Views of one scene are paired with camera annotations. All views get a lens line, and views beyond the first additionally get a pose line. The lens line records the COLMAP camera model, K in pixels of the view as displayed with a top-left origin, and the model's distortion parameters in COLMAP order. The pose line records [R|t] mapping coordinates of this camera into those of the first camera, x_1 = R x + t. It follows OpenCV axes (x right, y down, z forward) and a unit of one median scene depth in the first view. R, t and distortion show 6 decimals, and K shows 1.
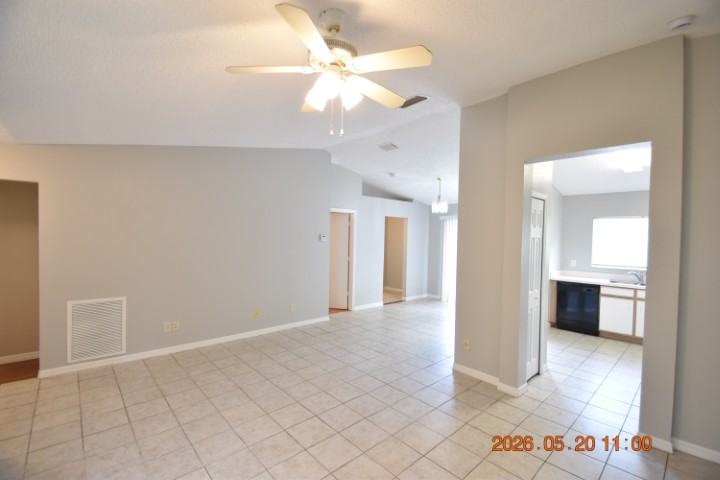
lens RADIAL K [[315.1, 0, 358.9], [0, 315.1, 243.7], [0, 0, 1]] dist [0.010412, -0.013104]
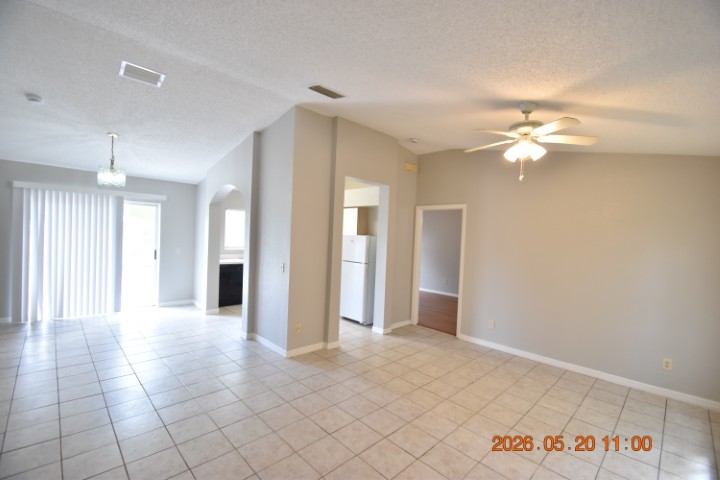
lens RADIAL K [[315.1, 0, 359.9], [0, 315.1, 242.9], [0, 0, 1]] dist [0.010412, -0.013104]
pose [[-0.029327, -0.050269, 0.998305, -0.634915], [-0.023739, 0.998488, 0.049581, -0.030701], [-0.999288, -0.022245, -0.030476, 0.705994]]
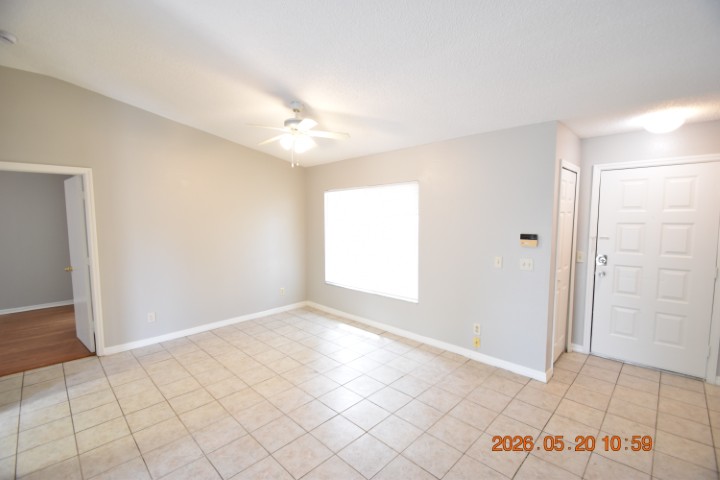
lens RADIAL K [[315.1, 0, 359.2], [0, 315.1, 243.5], [0, 0, 1]] dist [0.010412, -0.013104]
pose [[-0.998766, -0.013124, -0.047899, -0.143081], [-0.017905, 0.994745, 0.100809, -0.027096], [0.046325, 0.101542, -0.993752, 1.138656]]
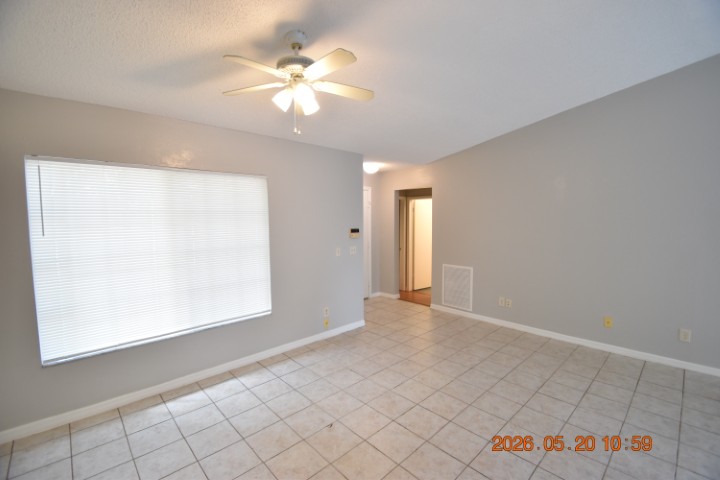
lens RADIAL K [[315.1, 0, 360.0], [0, 315.1, 240.7], [0, 0, 1]] dist [0.010412, -0.013104]
pose [[0.010140, 0.051313, -0.998631, 0.452662], [-0.014184, 0.998589, 0.051166, 0.001982], [0.999848, 0.013646, 0.010853, 0.465598]]
